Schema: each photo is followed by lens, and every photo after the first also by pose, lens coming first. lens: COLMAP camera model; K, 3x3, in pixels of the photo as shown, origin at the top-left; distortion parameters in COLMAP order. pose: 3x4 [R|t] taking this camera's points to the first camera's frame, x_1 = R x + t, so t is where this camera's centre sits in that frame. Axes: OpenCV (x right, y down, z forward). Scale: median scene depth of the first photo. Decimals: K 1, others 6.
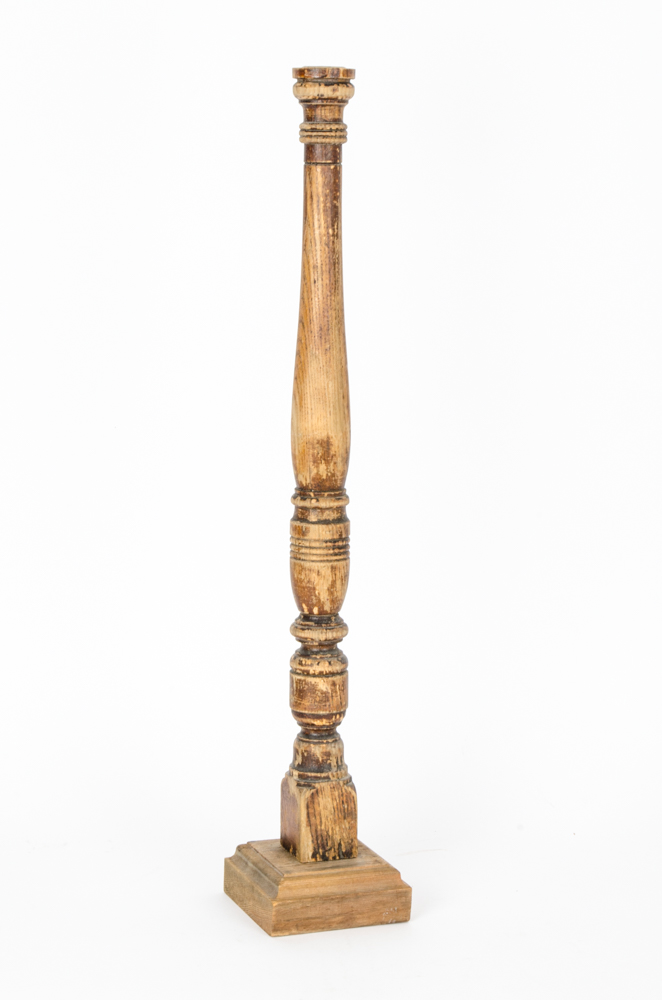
lens RADIAL K [[2697.3, 0, 326.7], [0, 2697.3, 500.3], [0, 0, 1]] dist [0.025776, 0.000000]
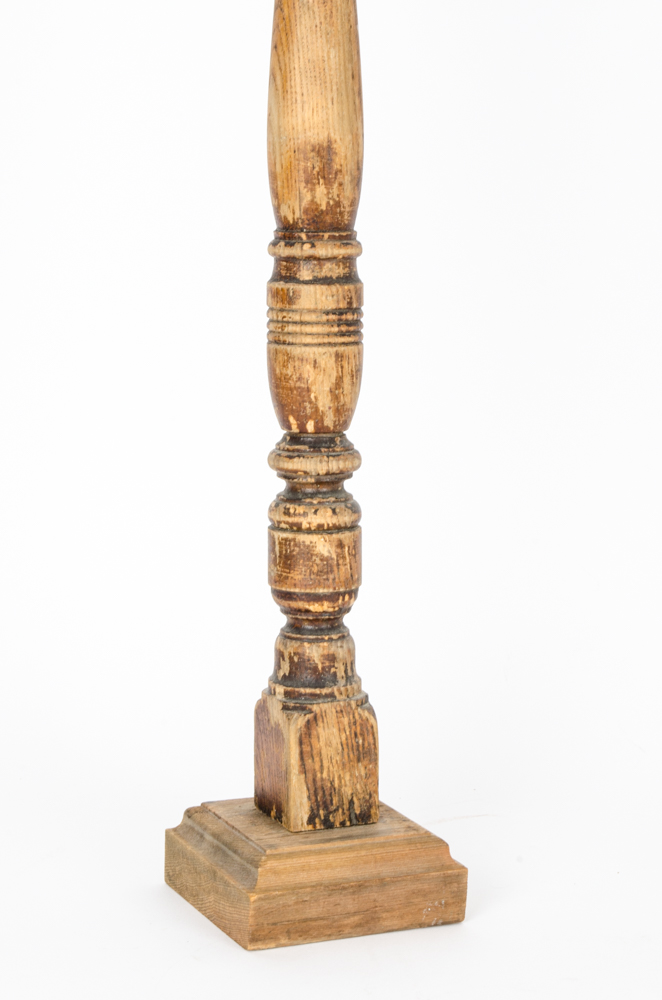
lens RADIAL K [[2697.3, 0, 322.9], [0, 2697.3, 524.8], [0, 0, 1]] dist [0.025776, 0.000000]
pose [[0.998975, -0.013937, 0.043070, -0.028556], [0.013820, 0.999900, 0.003008, 0.062150], [-0.043107, -0.002410, 0.999068, 0.379644]]
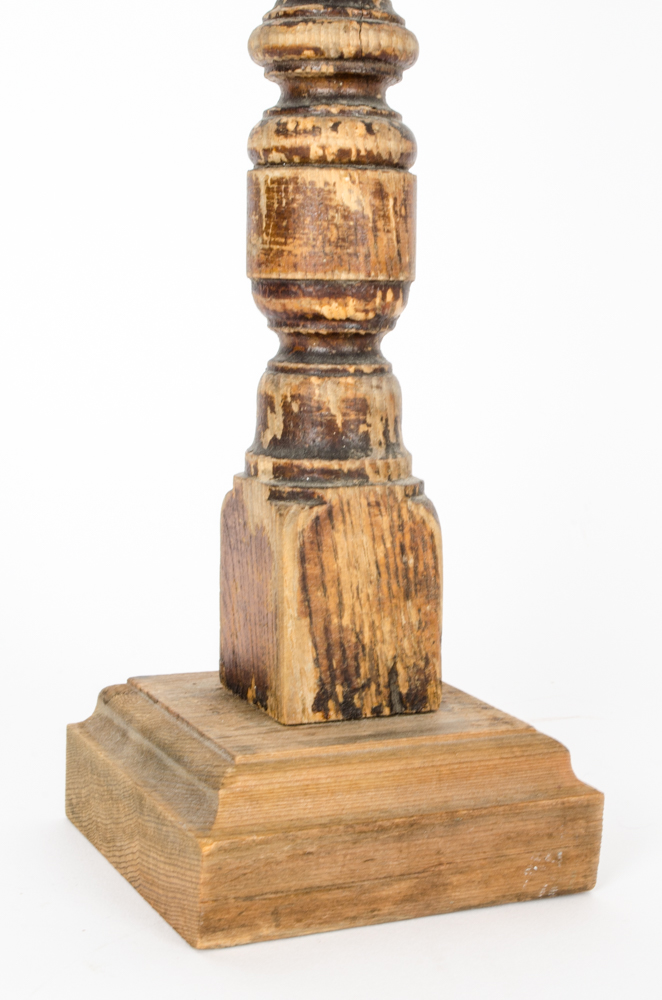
lens RADIAL K [[1958.4, 0, 389.0], [0, 1958.4, 487.9], [0, 0, 1]] dist [-0.025718, 0.000000]
pose [[0.996472, -0.001855, 0.083906, -0.017112], [0.004550, 0.999479, -0.031943, 0.114210], [-0.083803, 0.032212, 0.995962, 0.763934]]
